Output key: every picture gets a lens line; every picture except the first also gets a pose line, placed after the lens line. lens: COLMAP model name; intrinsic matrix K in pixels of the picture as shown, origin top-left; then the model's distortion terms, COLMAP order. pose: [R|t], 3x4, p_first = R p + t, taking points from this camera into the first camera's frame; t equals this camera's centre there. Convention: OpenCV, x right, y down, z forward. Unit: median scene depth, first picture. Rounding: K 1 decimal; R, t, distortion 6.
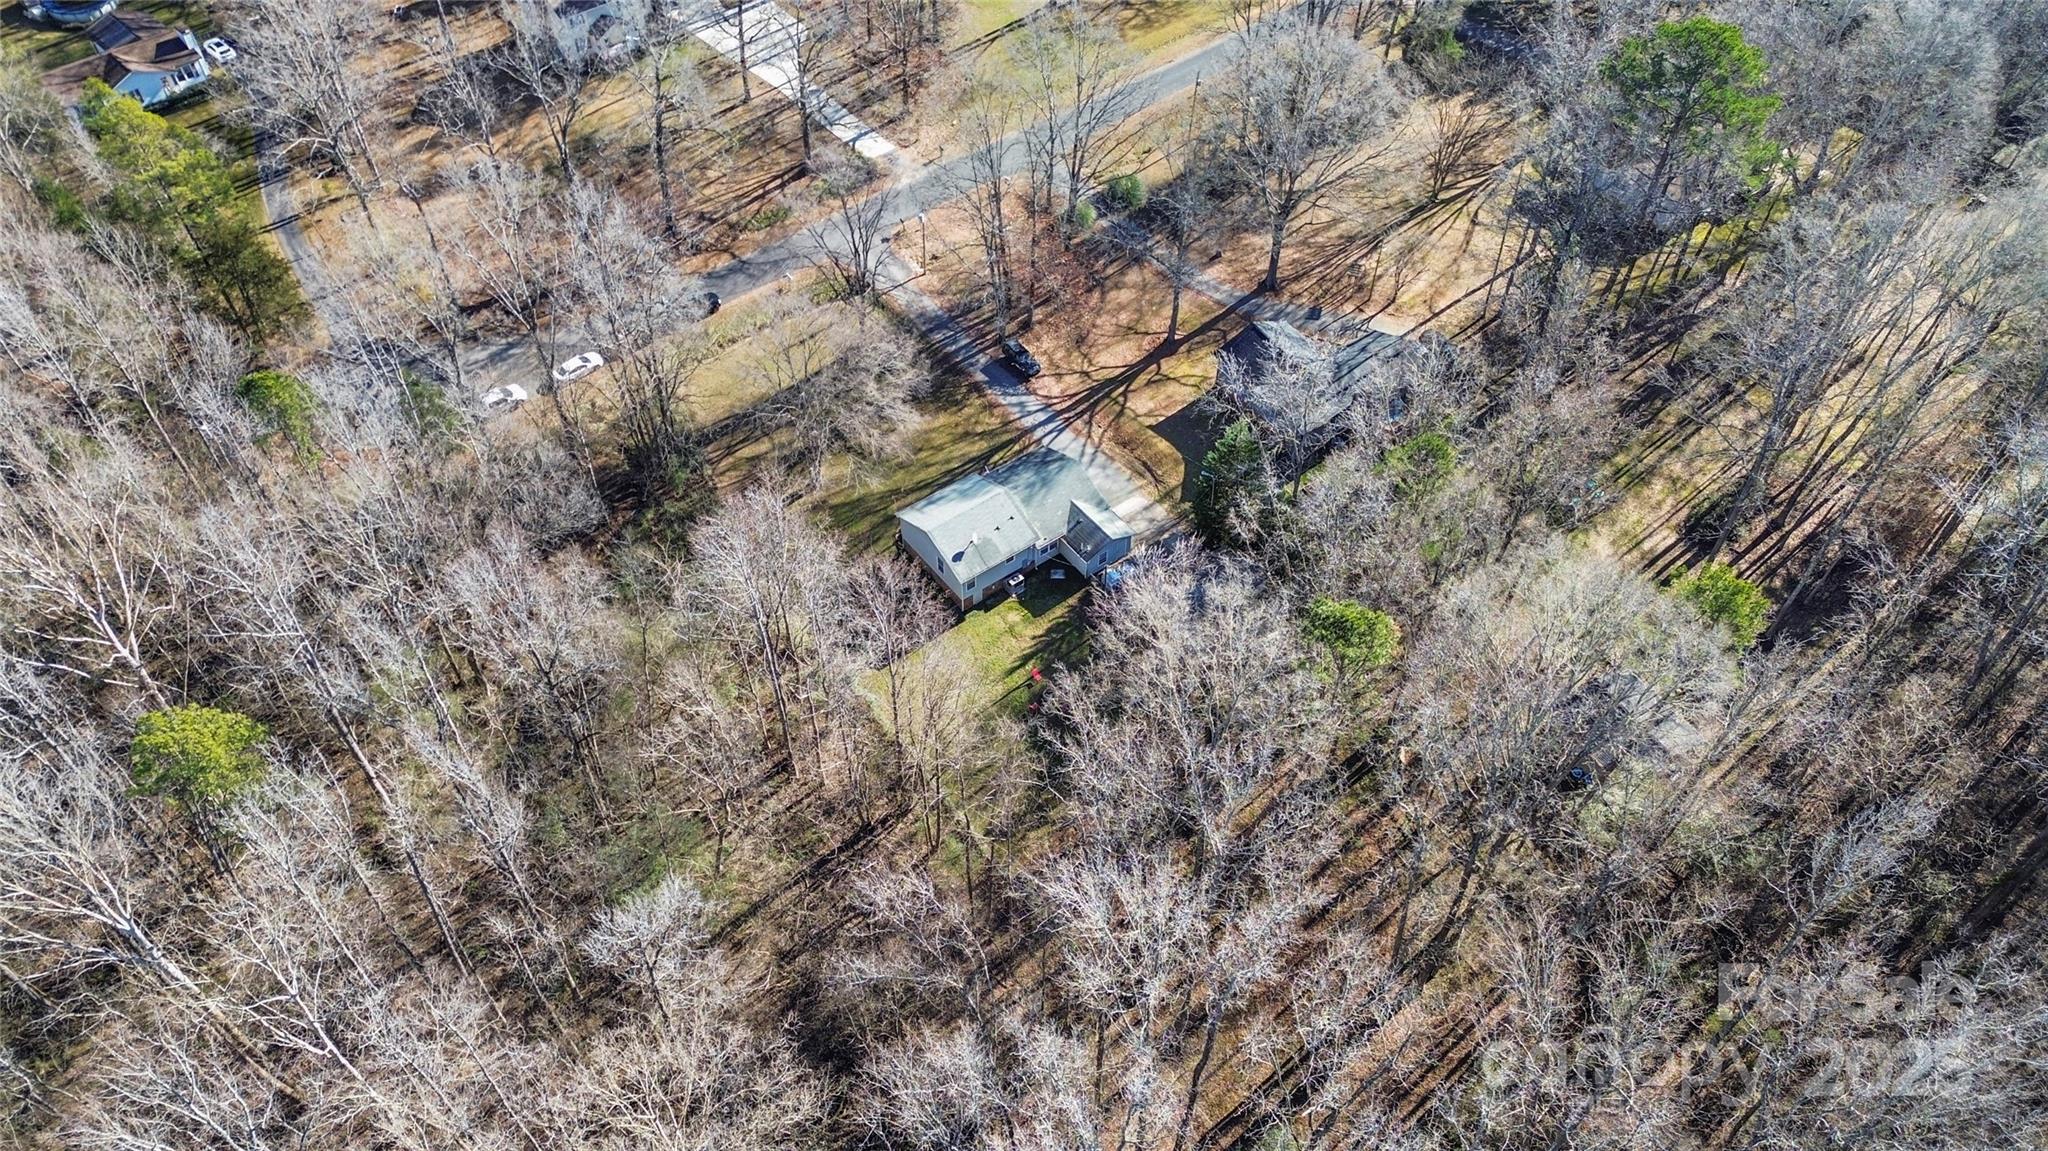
lens RADIAL K [[1441.7, 0, 1024.5], [0, 1441.7, 575.8], [0, 0, 1]] dist [0.001782, 0.000067]
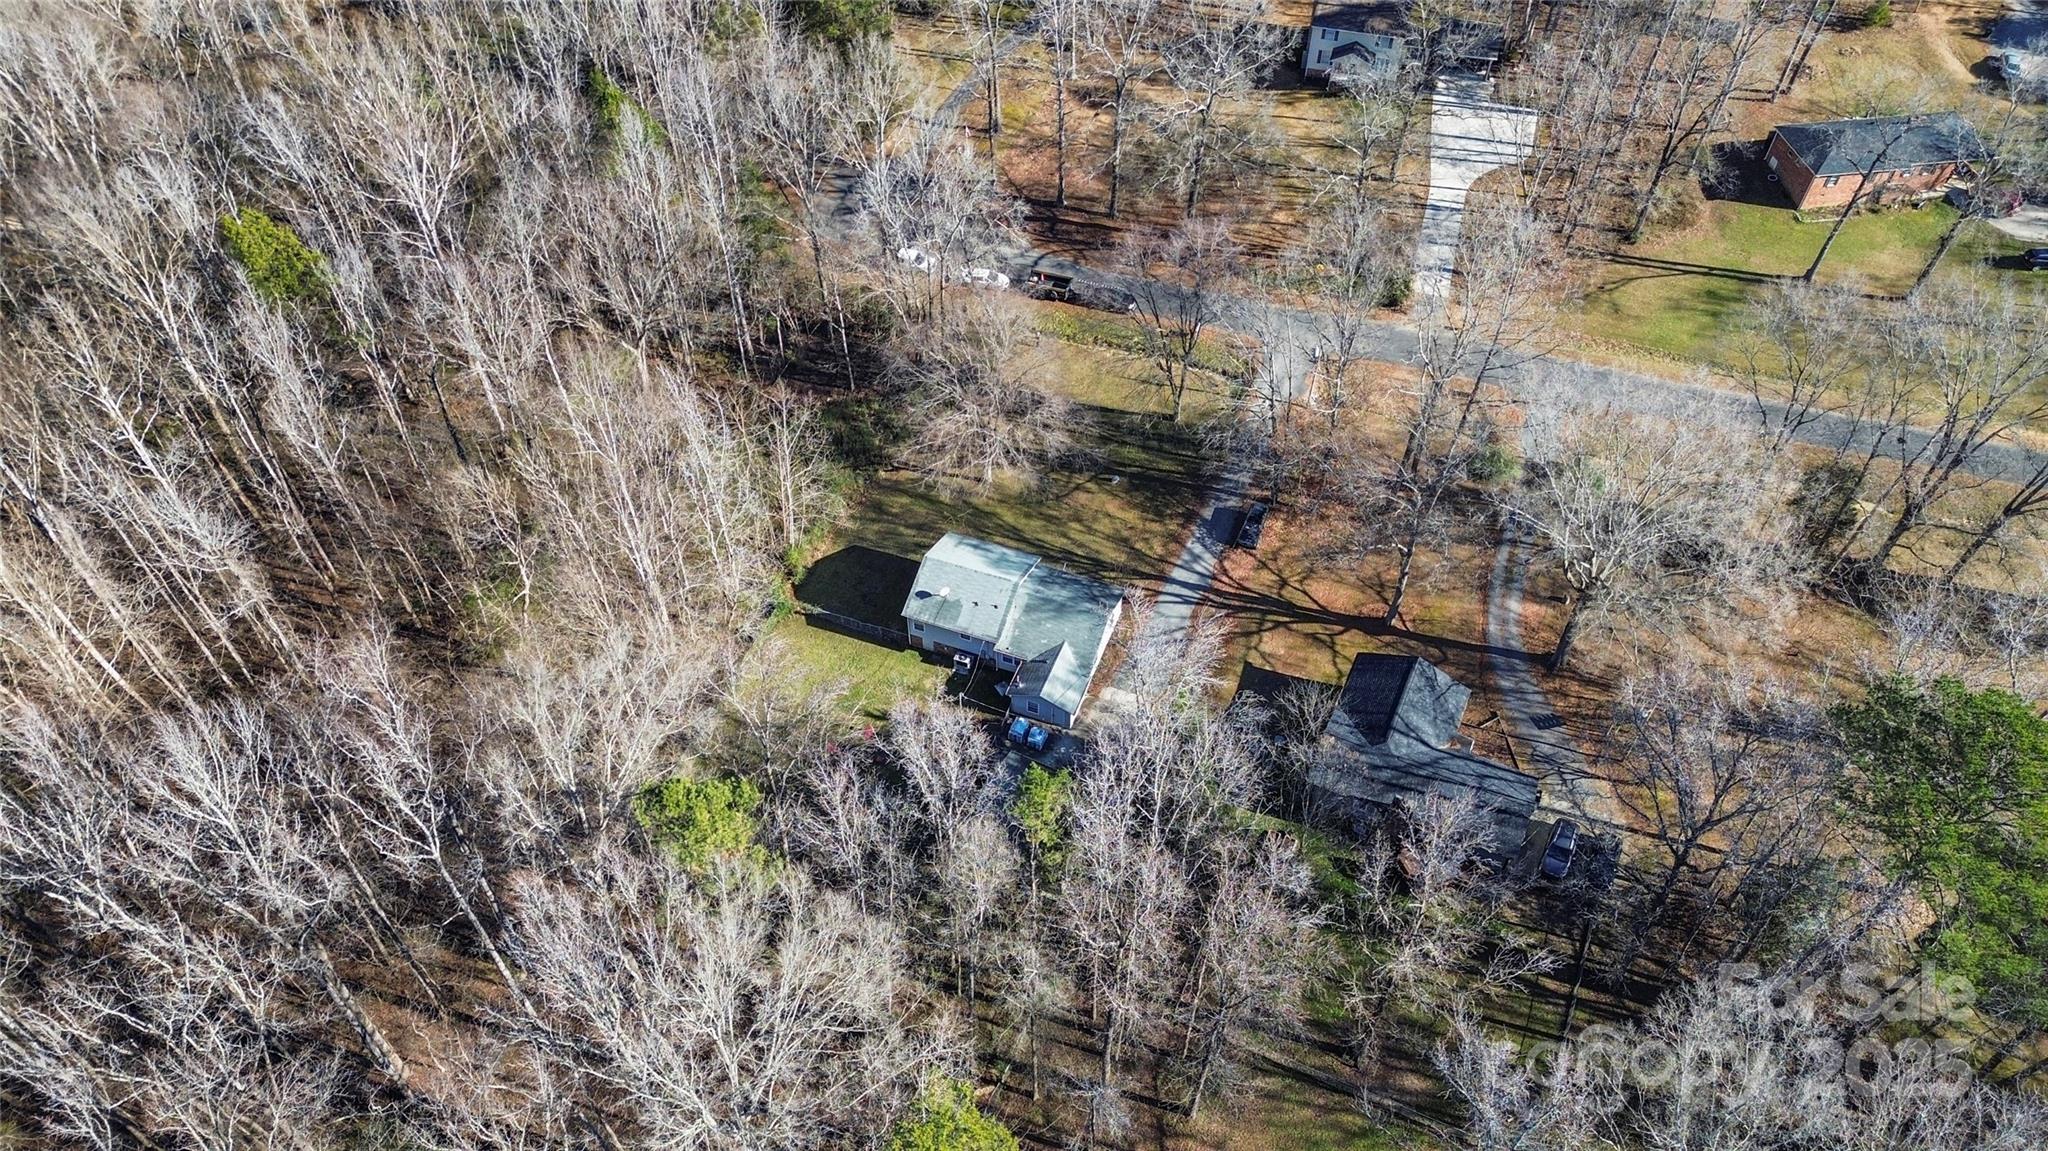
lens RADIAL K [[1441.7, 0, 1024.5], [0, 1441.7, 575.1], [0, 0, 1]] dist [0.001782, 0.000067]
pose [[0.515559, 0.627507, -0.583467, 0.476745], [-0.629049, 0.739543, 0.239527, -0.259402], [0.581804, 0.243539, 0.776011, 0.236666]]
